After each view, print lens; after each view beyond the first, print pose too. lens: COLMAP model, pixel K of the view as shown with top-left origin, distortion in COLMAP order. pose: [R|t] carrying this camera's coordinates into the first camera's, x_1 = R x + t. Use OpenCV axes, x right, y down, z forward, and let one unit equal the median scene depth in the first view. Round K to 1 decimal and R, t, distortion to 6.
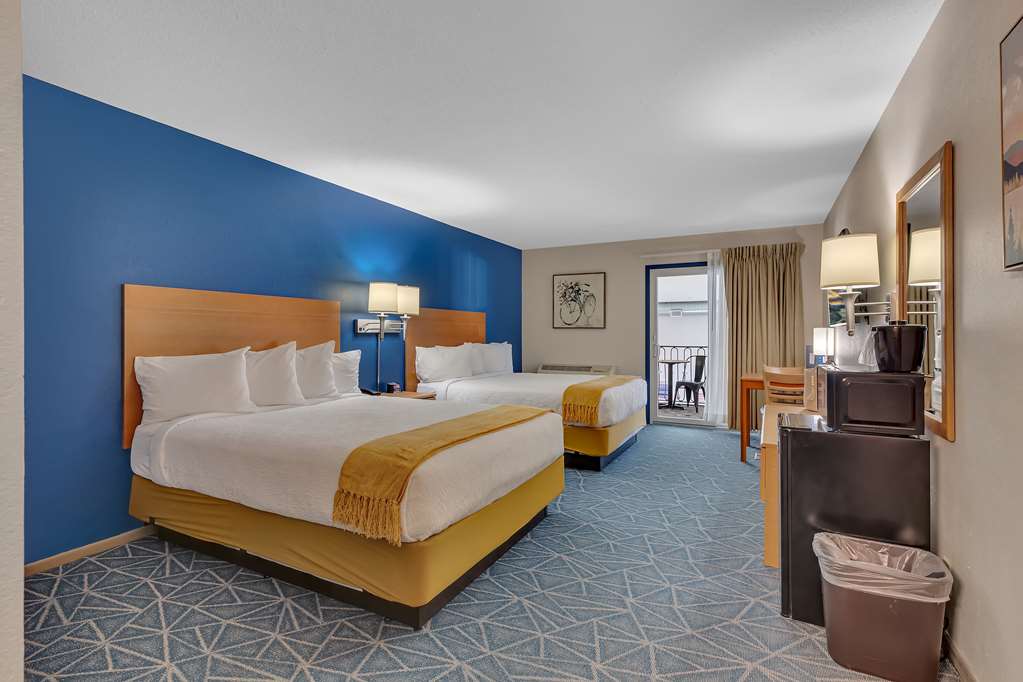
lens RADIAL K [[470.9, 0, 512.6], [0, 470.9, 334.4], [0, 0, 1]] dist [0.011629, 0.000587]
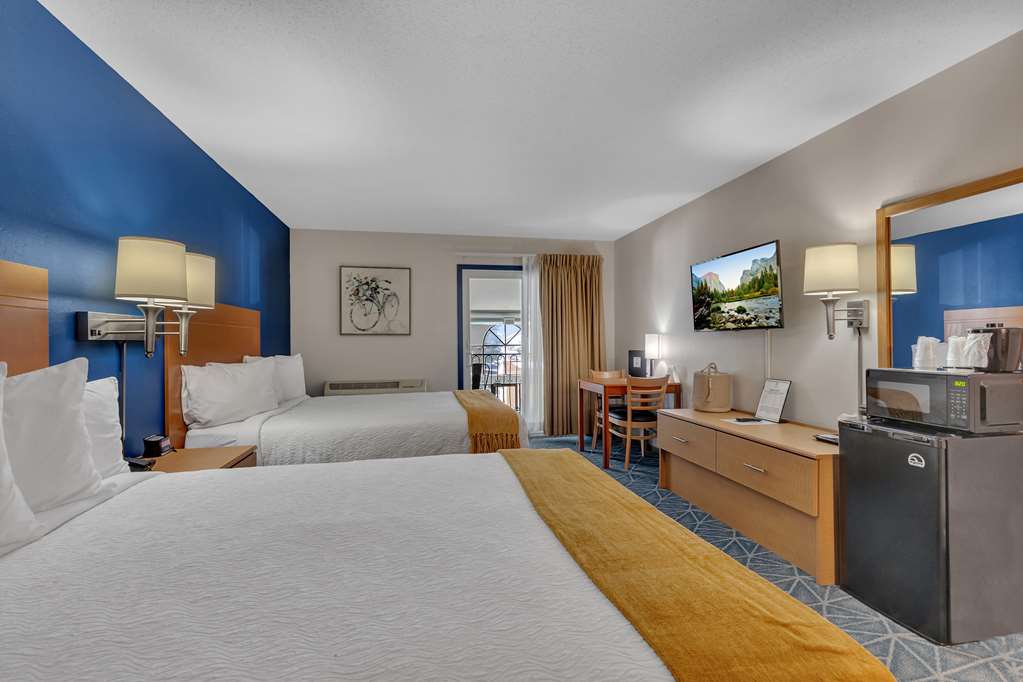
lens RADIAL K [[470.9, 0, 507.8], [0, 470.9, 342.9], [0, 0, 1]] dist [0.011629, 0.000587]
pose [[0.784331, -0.006779, 0.620306, -0.212644], [0.007615, 0.999970, 0.001299, 0.001297], [-0.620296, 0.003705, 0.784359, 0.270751]]
